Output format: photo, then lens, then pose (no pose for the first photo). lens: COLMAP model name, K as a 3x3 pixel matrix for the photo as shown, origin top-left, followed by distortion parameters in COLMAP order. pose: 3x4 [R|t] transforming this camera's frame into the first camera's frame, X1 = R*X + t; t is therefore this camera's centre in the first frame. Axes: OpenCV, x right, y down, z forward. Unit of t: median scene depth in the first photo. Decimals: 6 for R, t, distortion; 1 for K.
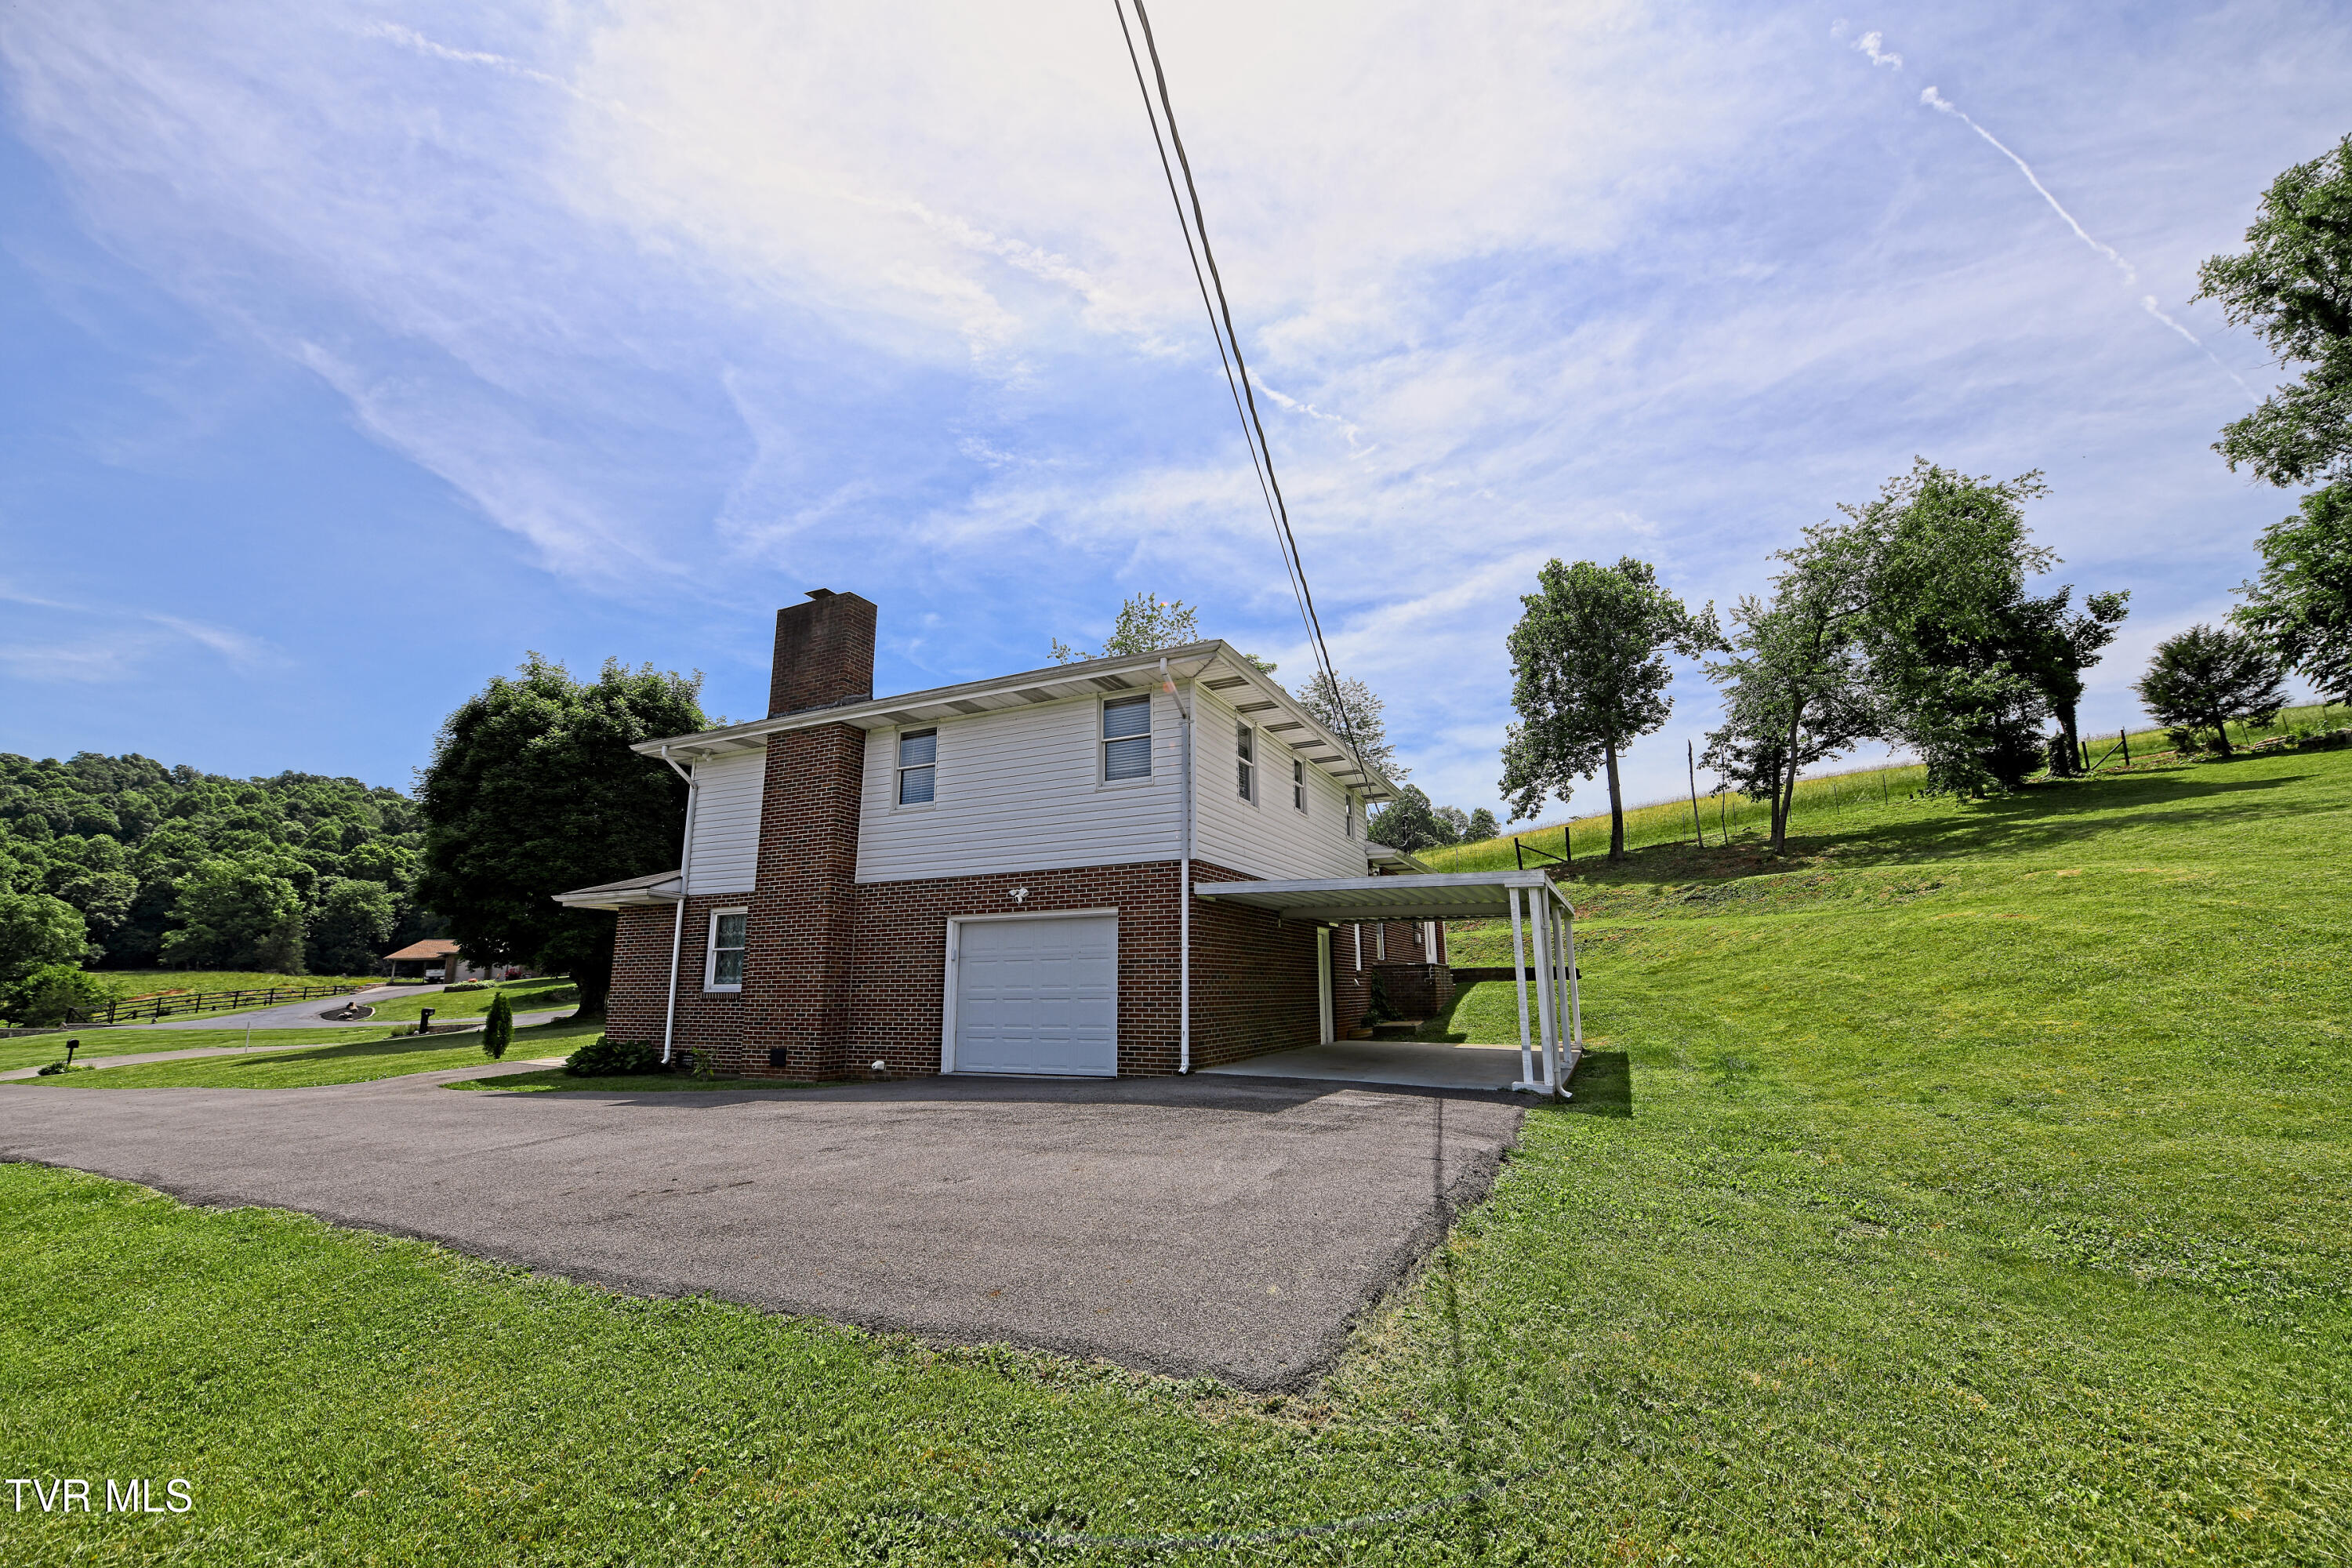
lens RADIAL K [[933.1, 0, 1176.0], [0, 933.1, 784.0], [0, 0, 1]] dist [0.000779, -0.004677]
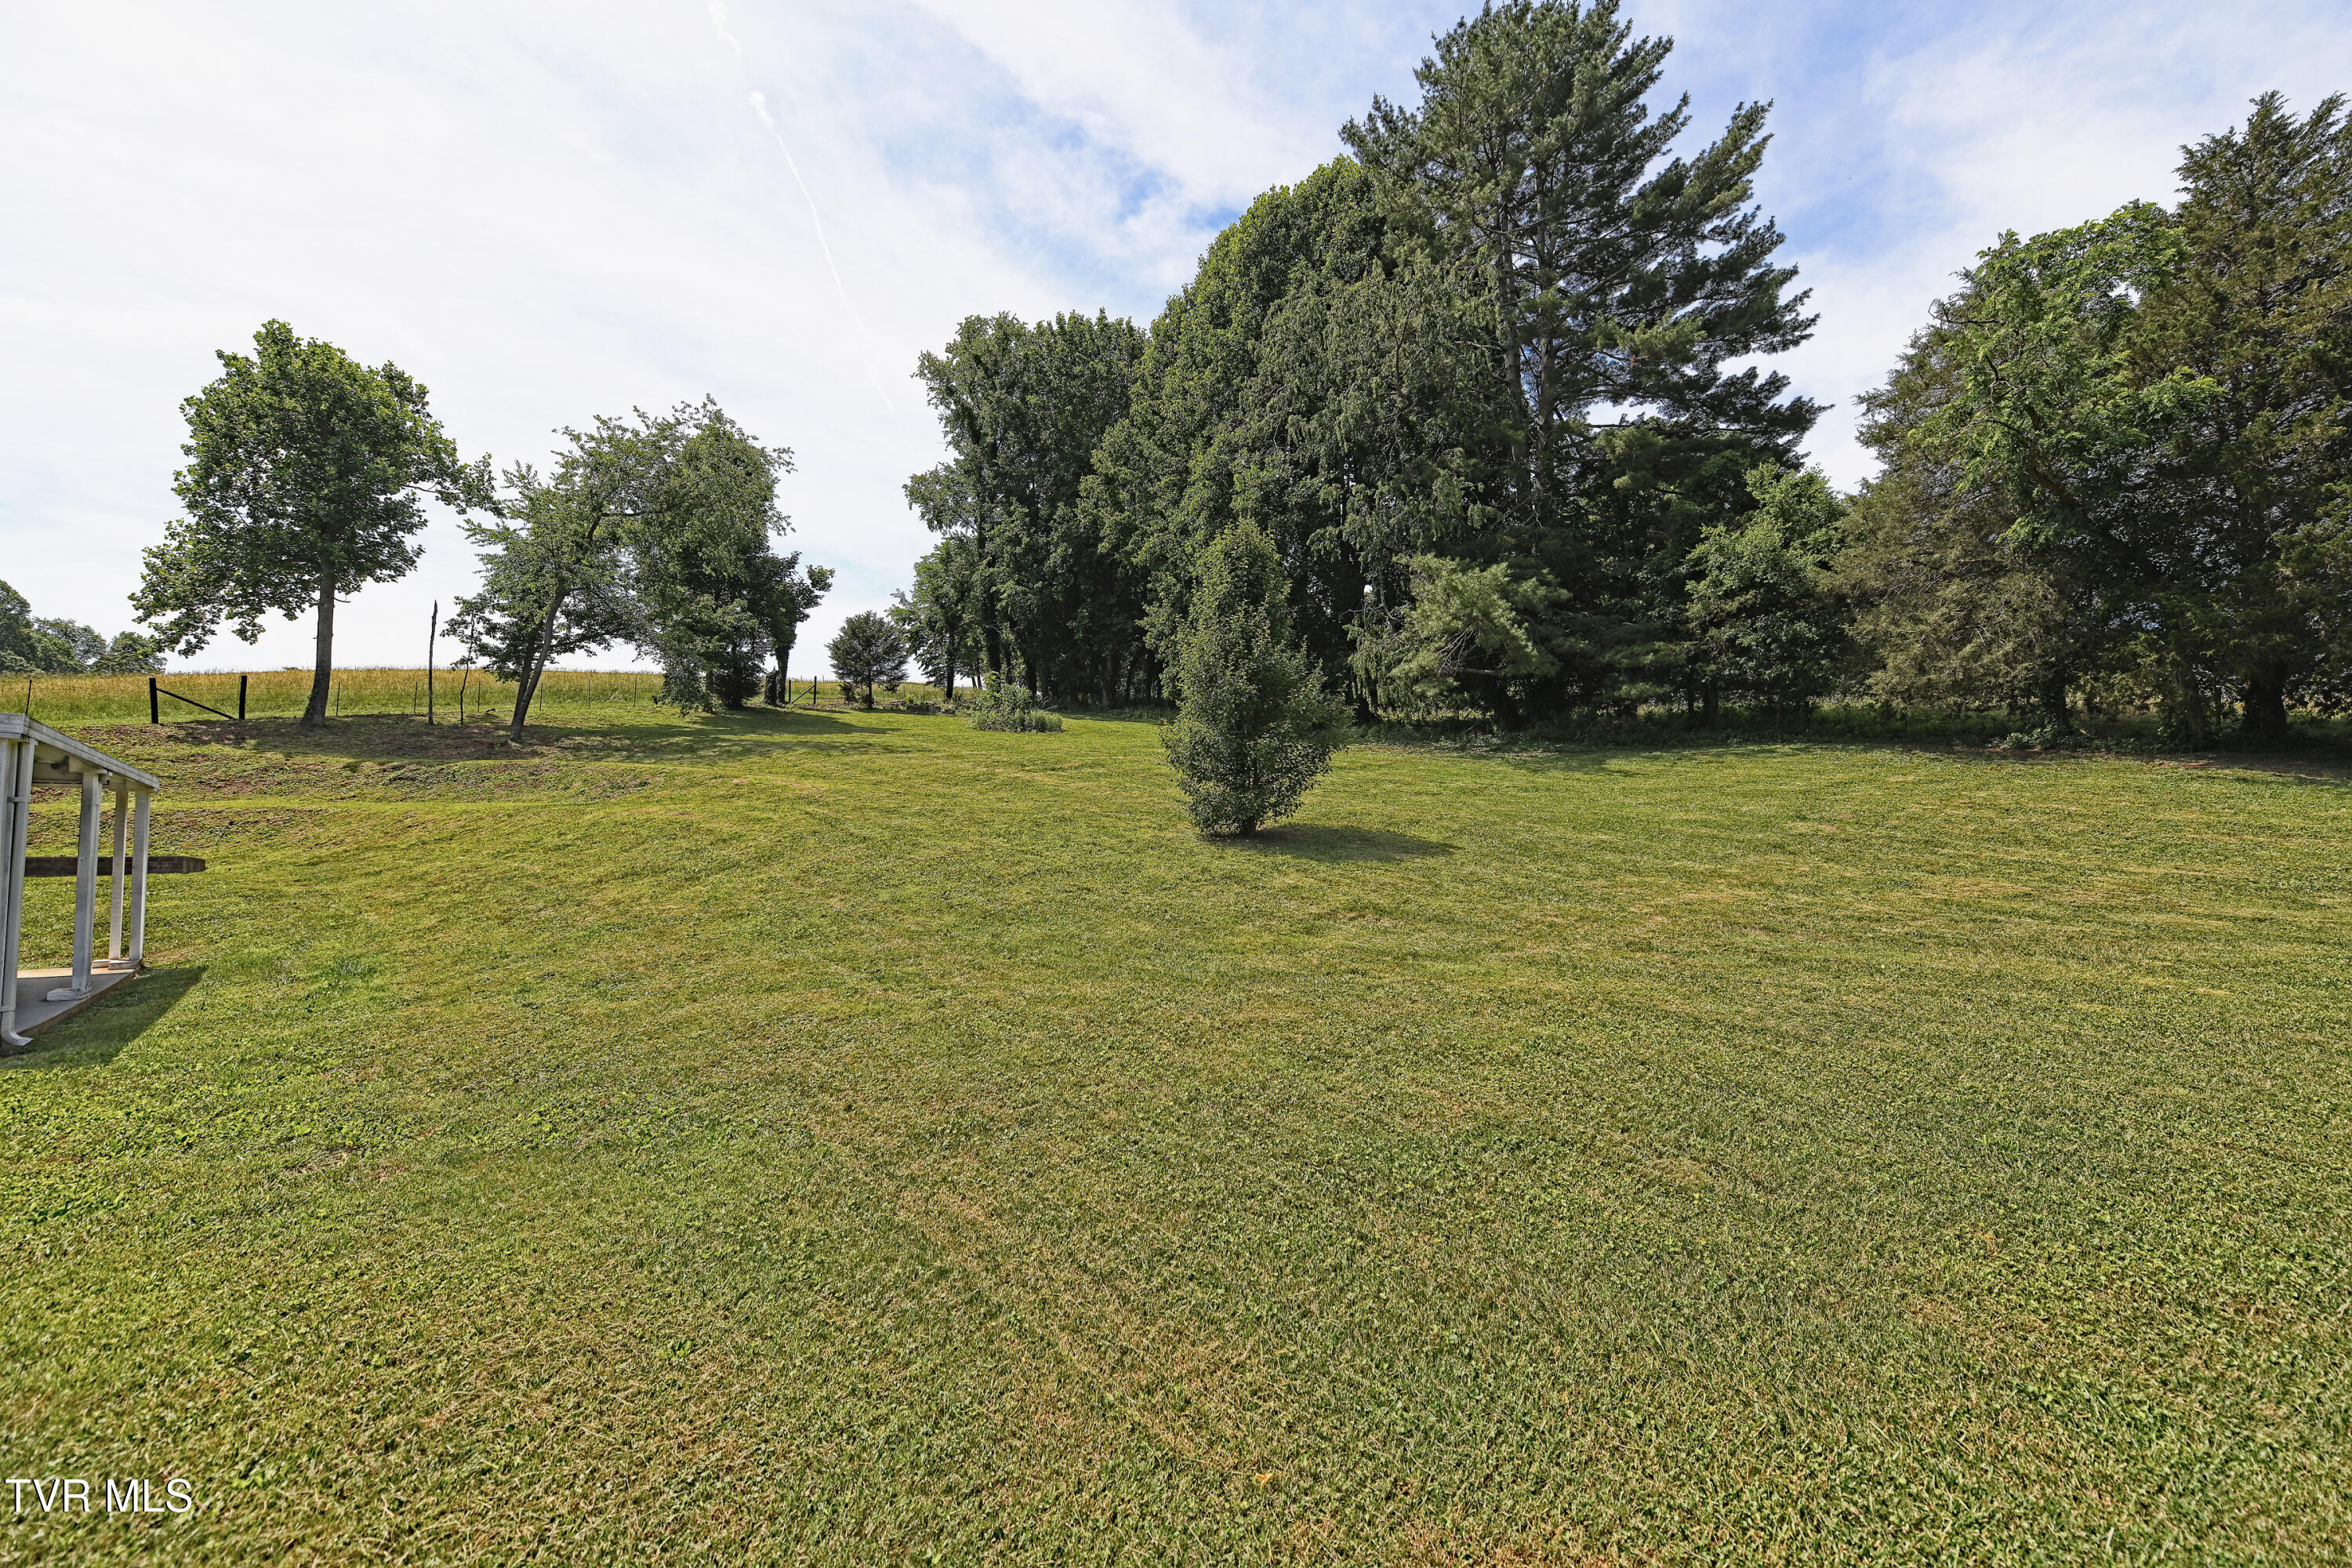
lens RADIAL K [[894.7, 0, 1176.0], [0, 894.7, 784.0], [0, 0, 1]] dist [-0.000557, -0.009745]
pose [[0.420520, 0.070287, 0.904557, 0.110244], [-0.176622, 0.984263, 0.005629, -0.006034], [-0.889926, -0.162132, 0.426316, -0.003183]]
